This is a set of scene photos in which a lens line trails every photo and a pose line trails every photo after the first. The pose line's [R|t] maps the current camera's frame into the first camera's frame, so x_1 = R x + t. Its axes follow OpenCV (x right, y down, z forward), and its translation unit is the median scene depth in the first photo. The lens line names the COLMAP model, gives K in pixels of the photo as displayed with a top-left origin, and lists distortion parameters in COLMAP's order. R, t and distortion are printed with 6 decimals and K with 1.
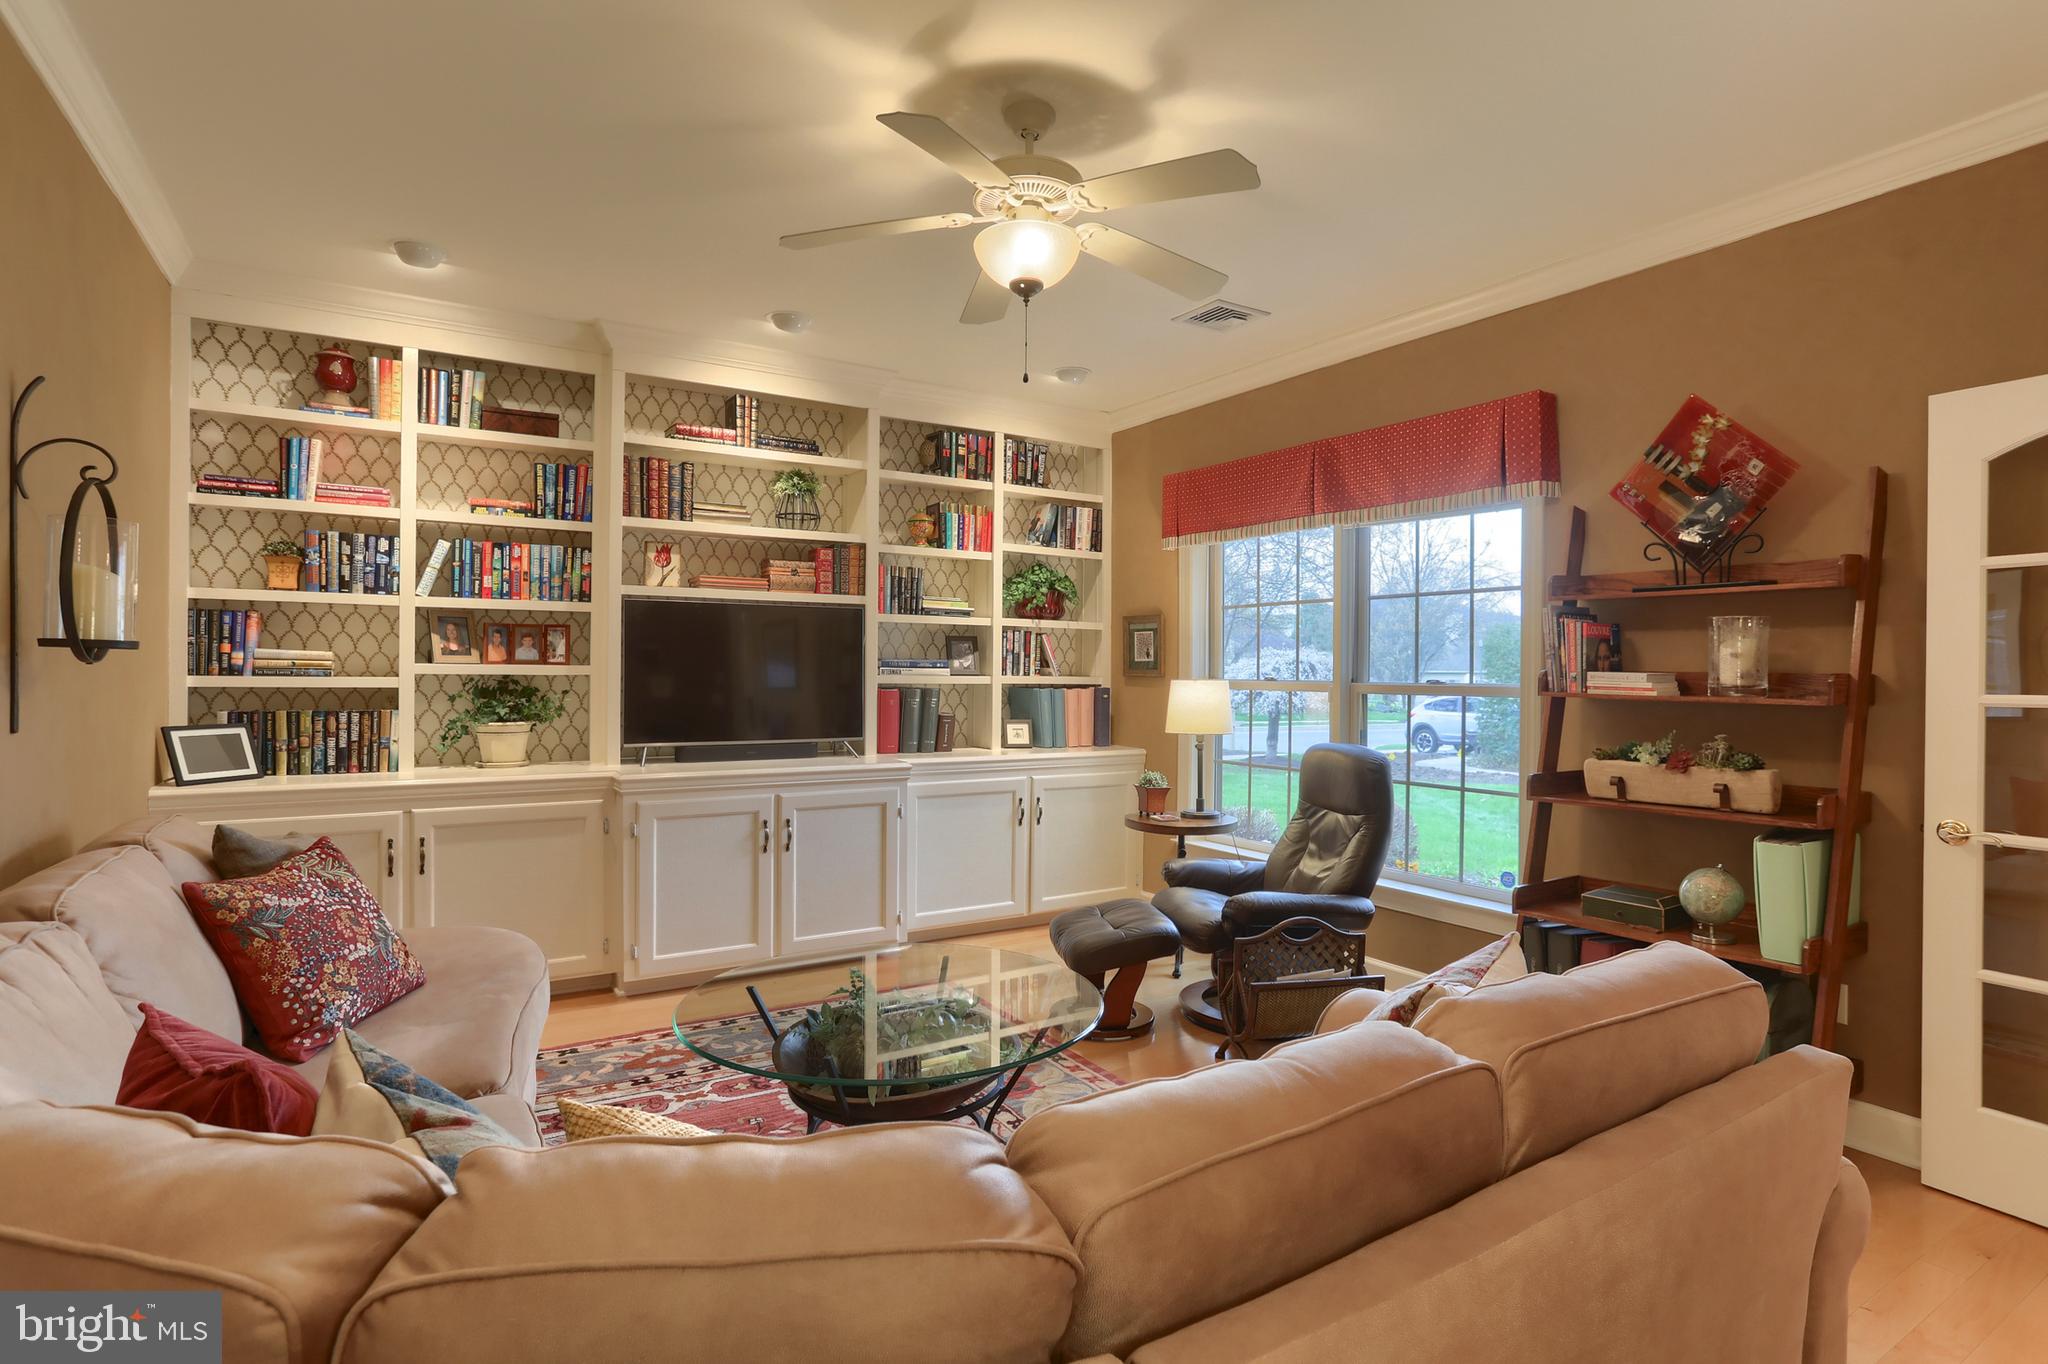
lens RADIAL K [[1035.4, 0, 1024.8], [0, 1035.4, 668.4], [0, 0, 1]] dist [-0.058202, 0.025759]
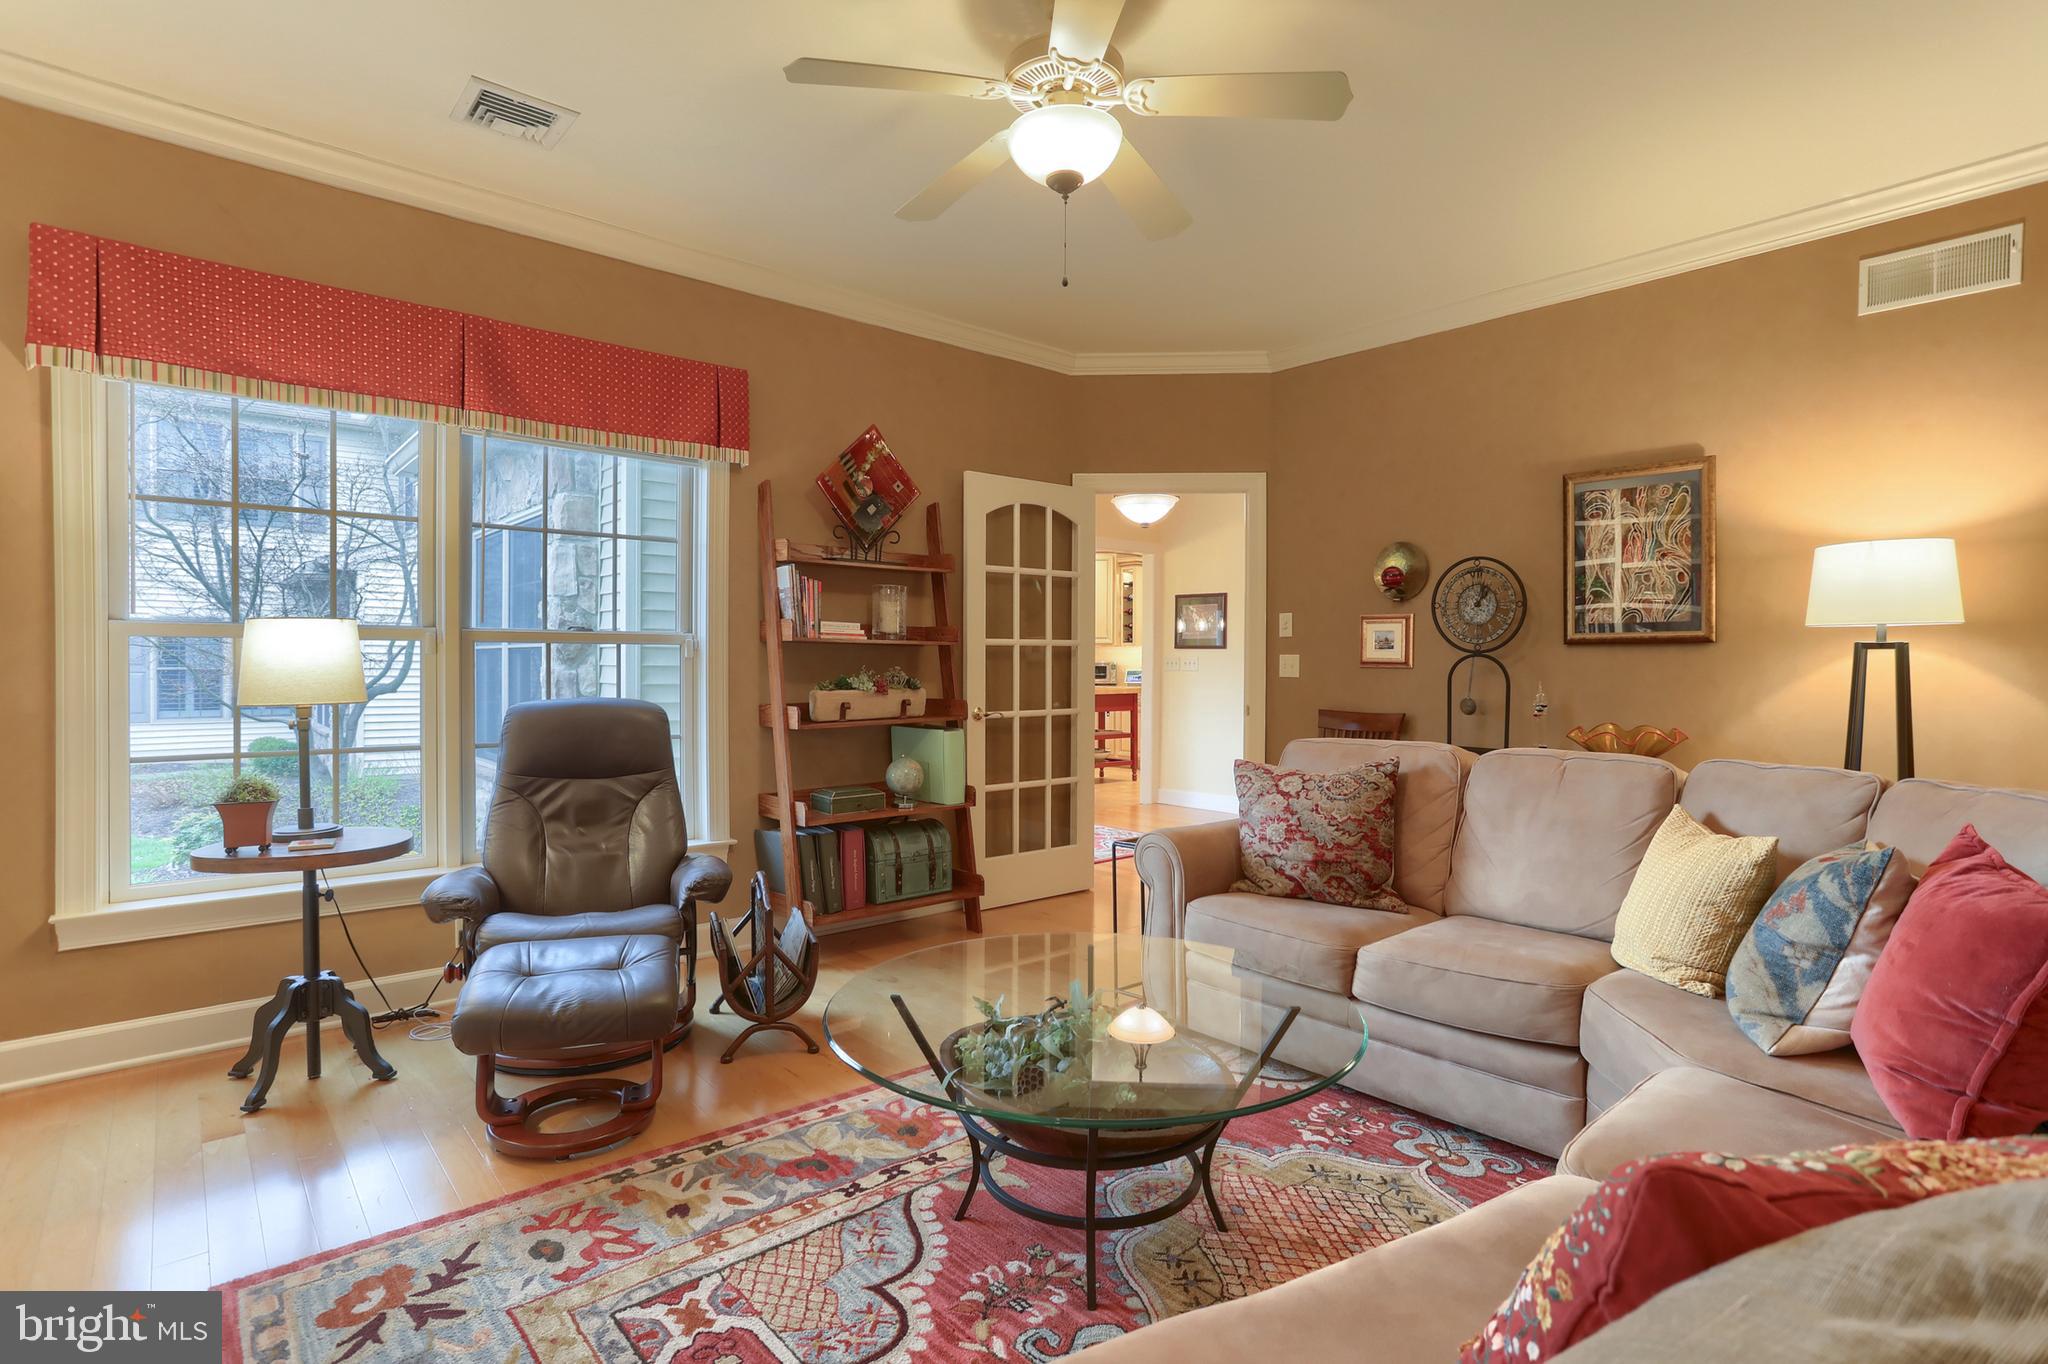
lens RADIAL K [[1035.4, 0, 1024.8], [0, 1035.4, 668.4], [0, 0, 1]] dist [-0.058202, 0.025759]
pose [[-0.168415, -0.014598, 0.985608, -0.755653], [-0.004266, 0.999892, 0.014080, 0.043427], [-0.985707, -0.001833, -0.168459, 0.995319]]
